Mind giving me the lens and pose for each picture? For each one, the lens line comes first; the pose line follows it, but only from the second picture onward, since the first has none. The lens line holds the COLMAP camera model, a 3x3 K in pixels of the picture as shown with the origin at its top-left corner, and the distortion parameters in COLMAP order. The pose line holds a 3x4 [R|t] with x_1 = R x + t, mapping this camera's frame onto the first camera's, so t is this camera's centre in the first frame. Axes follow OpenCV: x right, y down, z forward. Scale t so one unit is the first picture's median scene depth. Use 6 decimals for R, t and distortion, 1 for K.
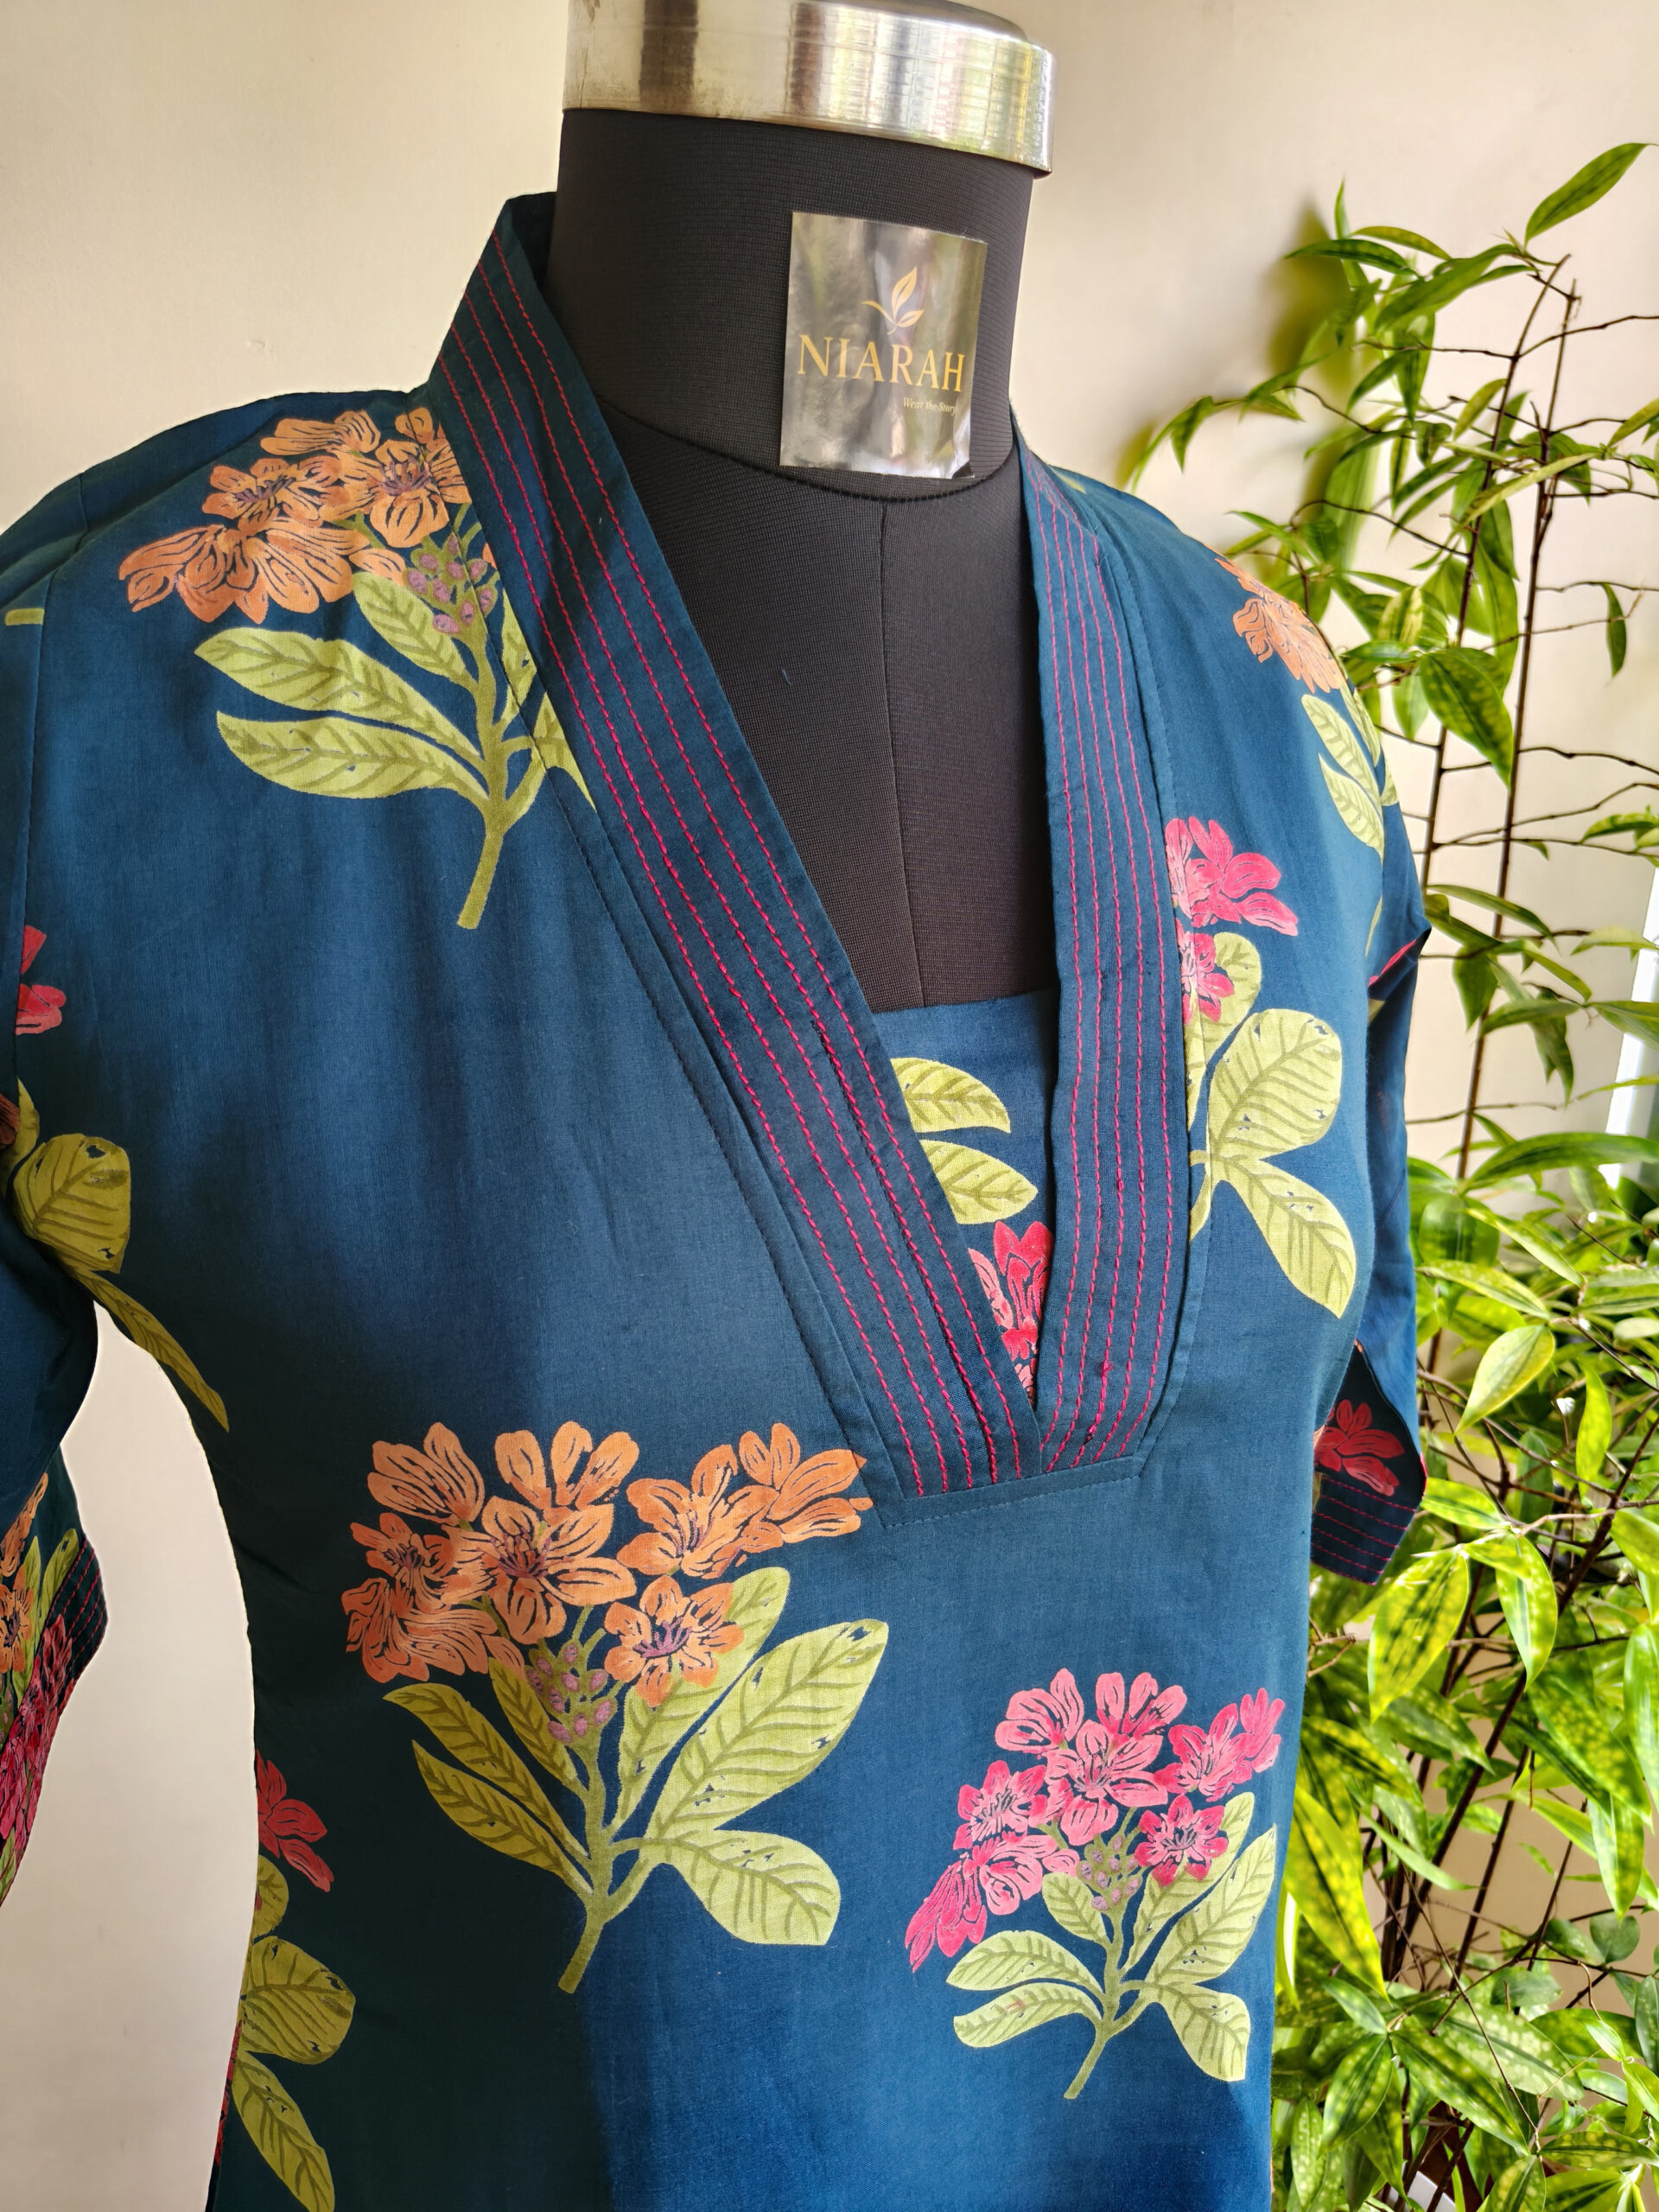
lens RADIAL K [[1581.4, 0, 829.5], [0, 1581.4, 1106.0], [0, 0, 1]] dist [-0.013604, -0.001610]
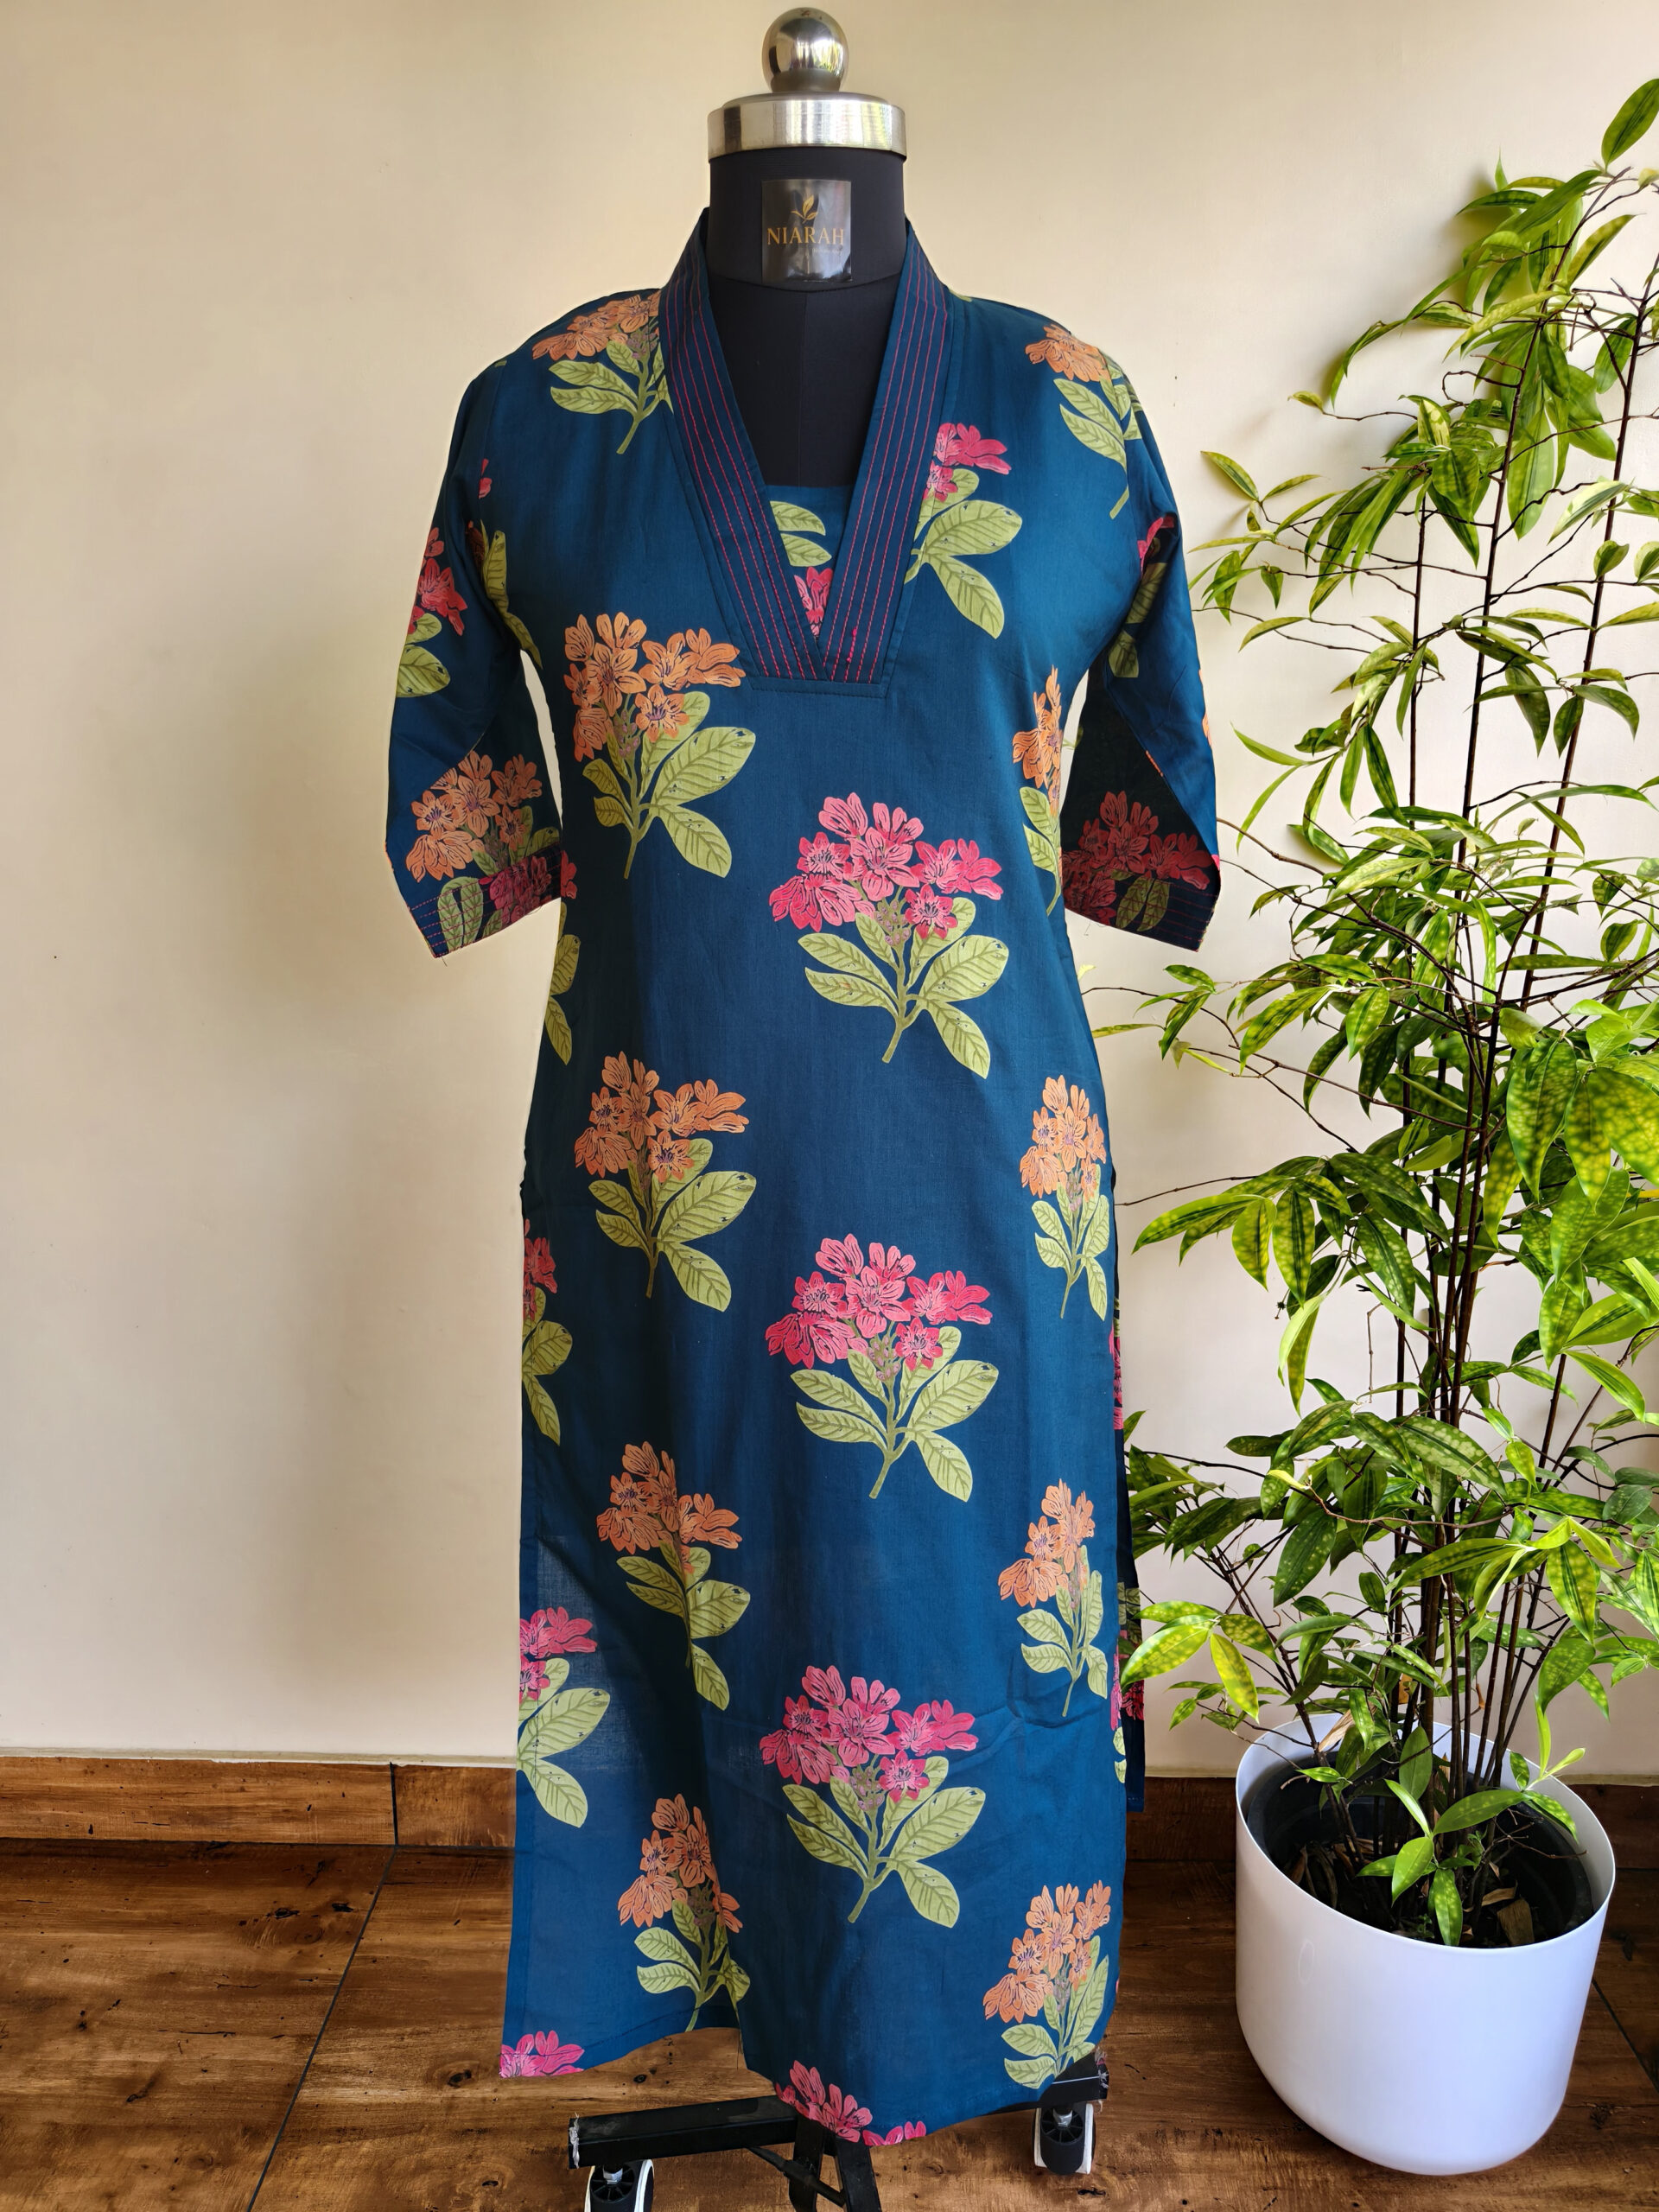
lens RADIAL K [[1560.6, 0, 835.4], [0, 1560.6, 1105.8], [0, 0, 1]] dist [-0.008859, -0.001482]
pose [[0.891987, 0.065821, -0.447244, 1.268706], [-0.103599, 0.992777, -0.060512, 1.038408], [0.440031, 0.100310, 0.892363, -1.035744]]
